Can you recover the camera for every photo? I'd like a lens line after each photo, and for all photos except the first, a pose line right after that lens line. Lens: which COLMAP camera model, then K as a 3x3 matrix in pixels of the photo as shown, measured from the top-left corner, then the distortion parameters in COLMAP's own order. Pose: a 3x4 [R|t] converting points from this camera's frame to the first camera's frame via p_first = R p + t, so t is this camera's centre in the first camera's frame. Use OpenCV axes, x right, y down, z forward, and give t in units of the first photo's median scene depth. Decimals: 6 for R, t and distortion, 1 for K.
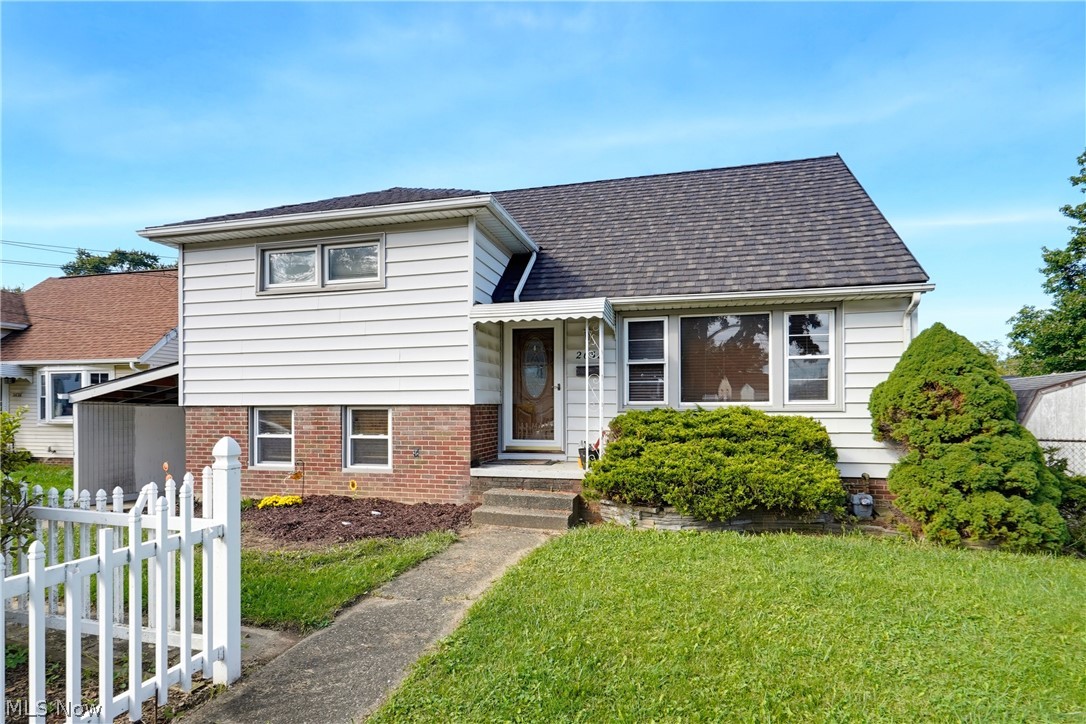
lens RADIAL K [[497.5, 0, 550.2], [0, 497.5, 364.1], [0, 0, 1]] dist [0.004195, 0.000148]
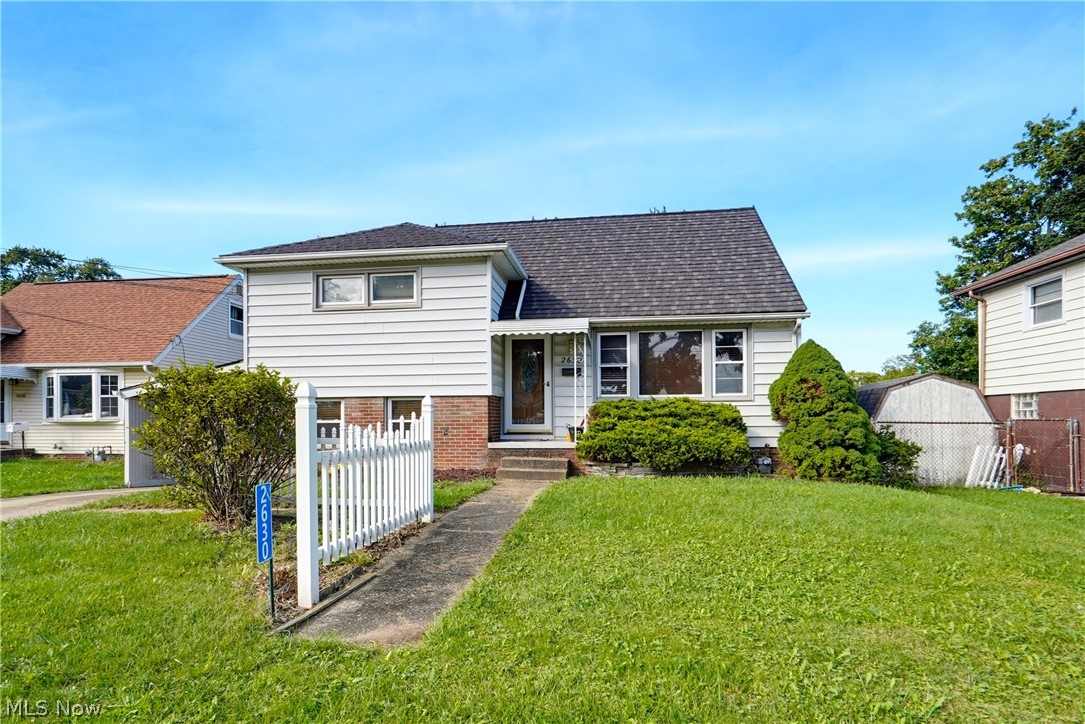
lens RADIAL K [[497.1, 0, 536.2], [0, 497.1, 362.6], [0, 0, 1]] dist [0.004195, 0.000148]
pose [[0.996104, 0.007395, 0.087875, -0.138717], [-0.005395, 0.999722, -0.022970, 0.020727], [-0.088020, 0.022407, 0.995867, -0.331278]]
